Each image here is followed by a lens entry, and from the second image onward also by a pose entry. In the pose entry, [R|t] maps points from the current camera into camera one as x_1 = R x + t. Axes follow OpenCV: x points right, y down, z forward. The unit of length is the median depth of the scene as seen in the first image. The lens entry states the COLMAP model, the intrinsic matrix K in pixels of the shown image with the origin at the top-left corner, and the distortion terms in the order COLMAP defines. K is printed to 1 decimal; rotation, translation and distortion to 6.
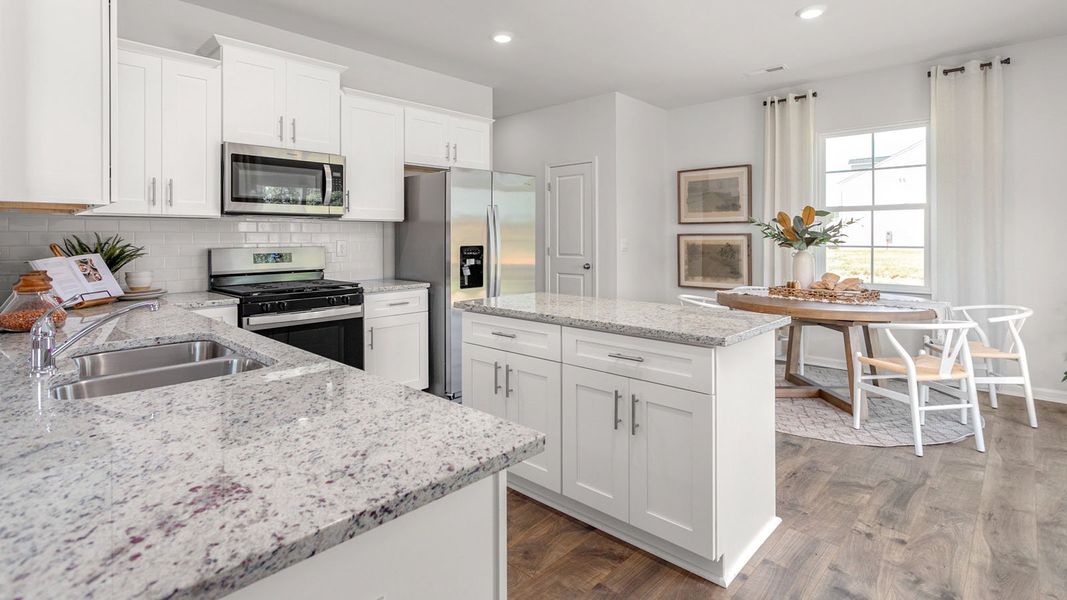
lens RADIAL K [[511.4, 0, 528.3], [0, 511.4, 234.8], [0, 0, 1]] dist [0.002518, -0.000370]
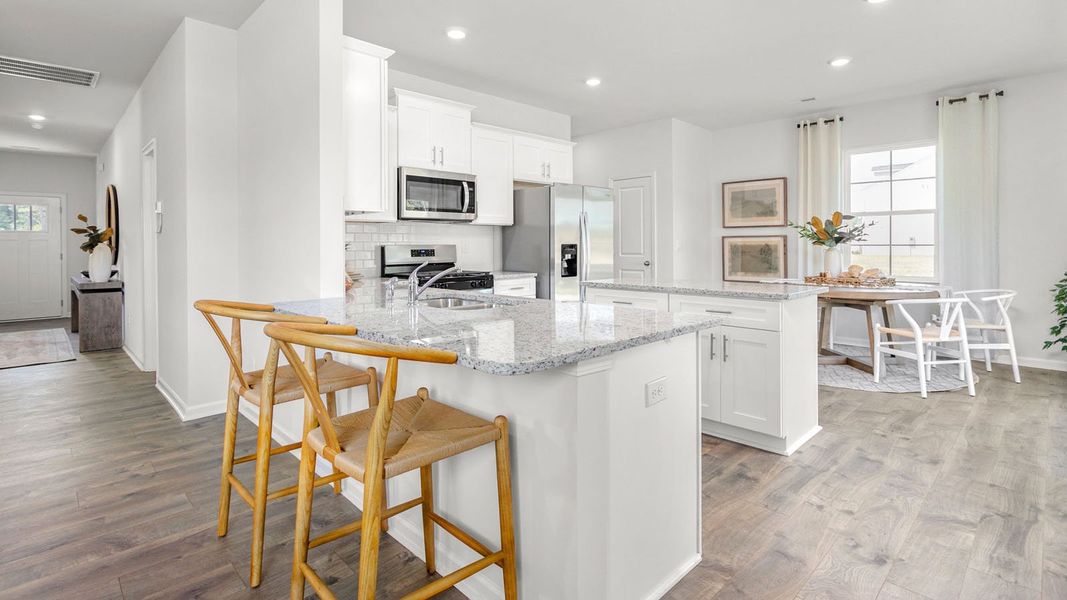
lens RADIAL K [[497.9, 0, 534.2], [0, 497.9, 243.4], [0, 0, 1]] dist [-0.000980, 0.000432]
pose [[0.999335, -0.002958, -0.036347, -0.152321], [0.003034, 0.999993, 0.002020, 0.017296], [0.036341, -0.002129, 0.999337, -0.248395]]
